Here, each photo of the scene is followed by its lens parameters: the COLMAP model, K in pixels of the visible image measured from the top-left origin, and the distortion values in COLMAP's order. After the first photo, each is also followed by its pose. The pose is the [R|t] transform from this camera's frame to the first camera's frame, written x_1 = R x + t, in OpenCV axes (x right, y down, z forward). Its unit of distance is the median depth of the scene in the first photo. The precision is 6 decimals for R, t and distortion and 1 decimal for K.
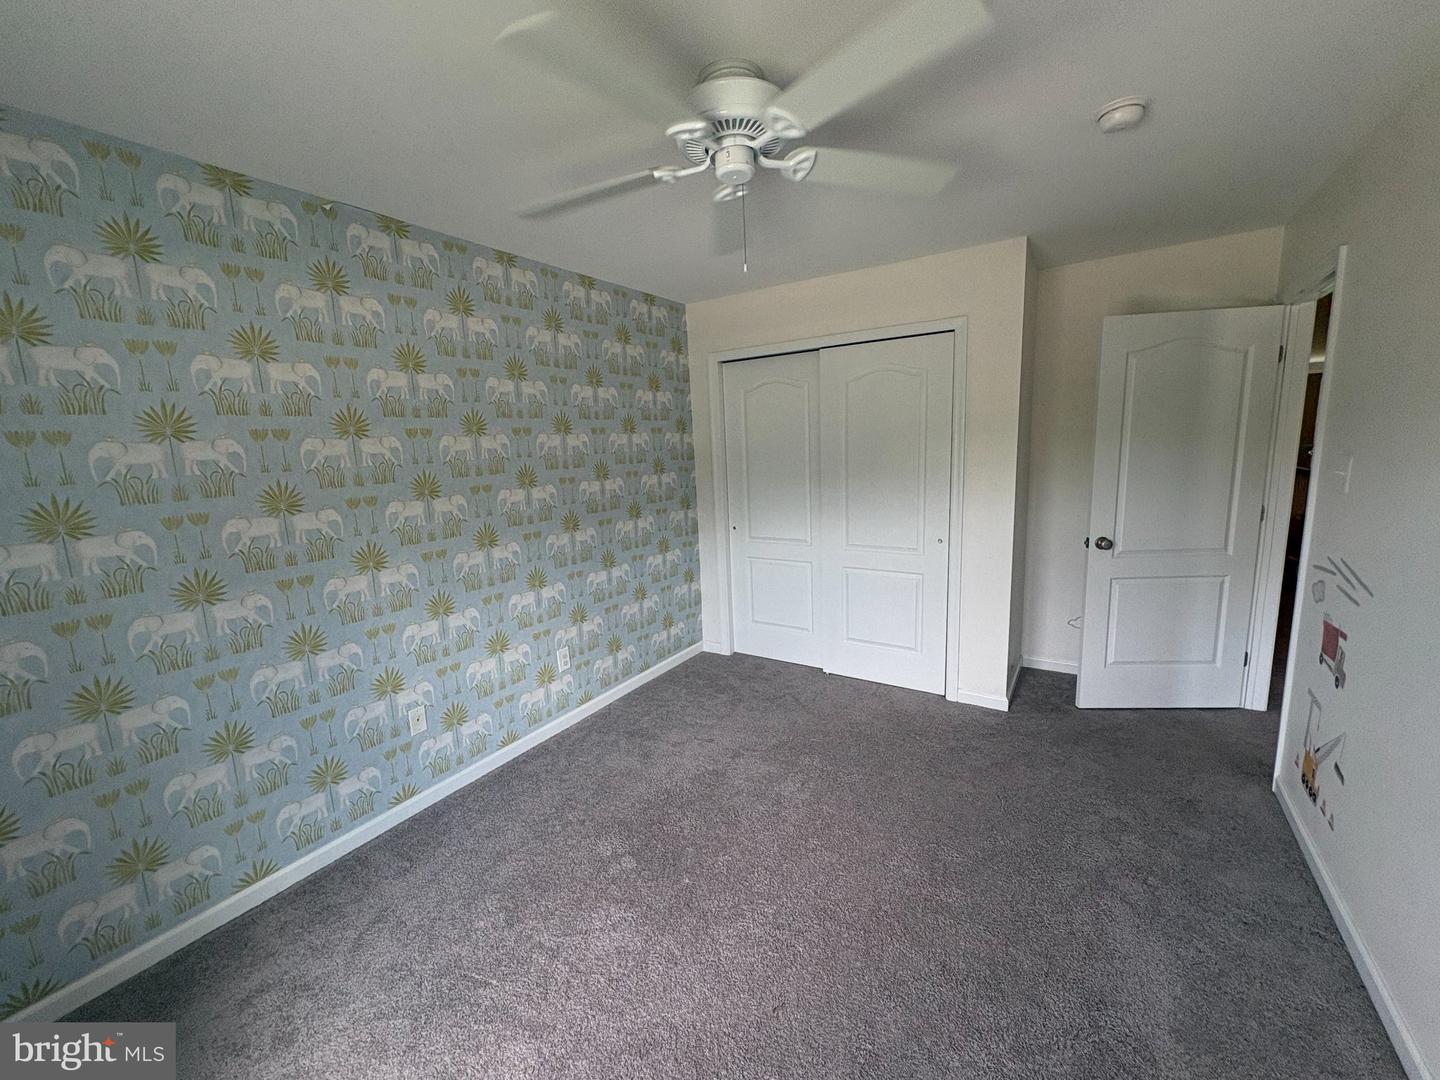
lens RADIAL K [[576.9, 0, 710.1], [0, 576.9, 538.4], [0, 0, 1]] dist [0.003537, 0.001287]
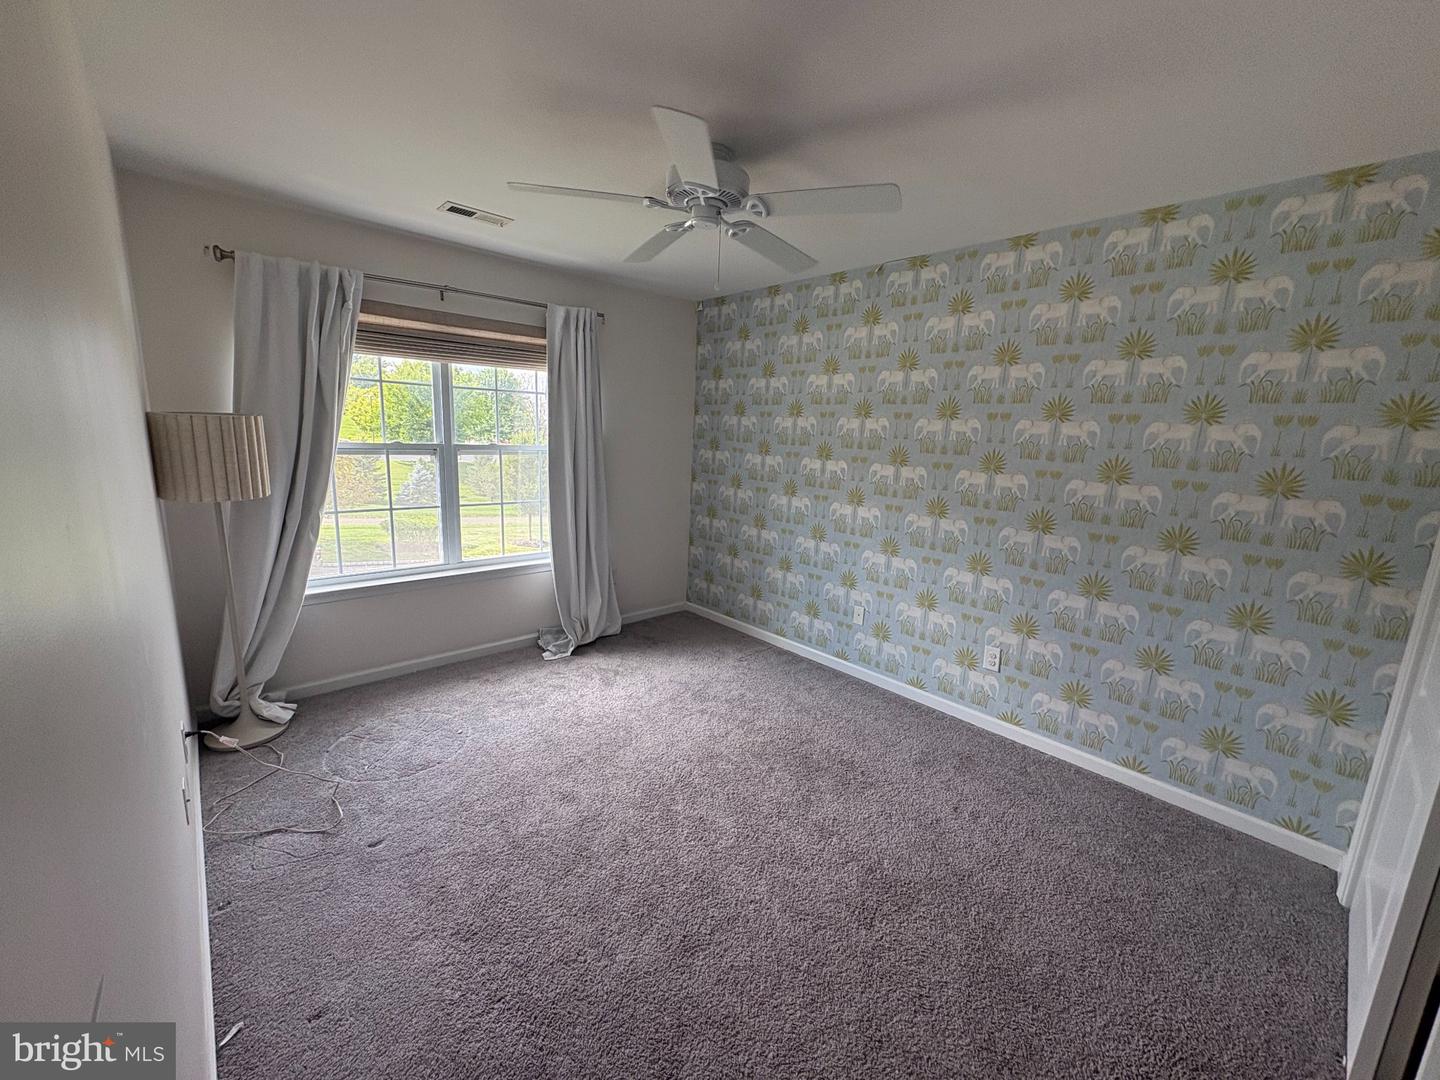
lens RADIAL K [[576.9, 0, 709.6], [0, 576.9, 538.9], [0, 0, 1]] dist [0.003537, 0.001287]
pose [[-0.250116, 0.217341, -0.943507, 0.894534], [-0.187685, 0.945112, 0.267465, -0.179101], [0.949851, 0.243979, -0.195596, 0.868213]]
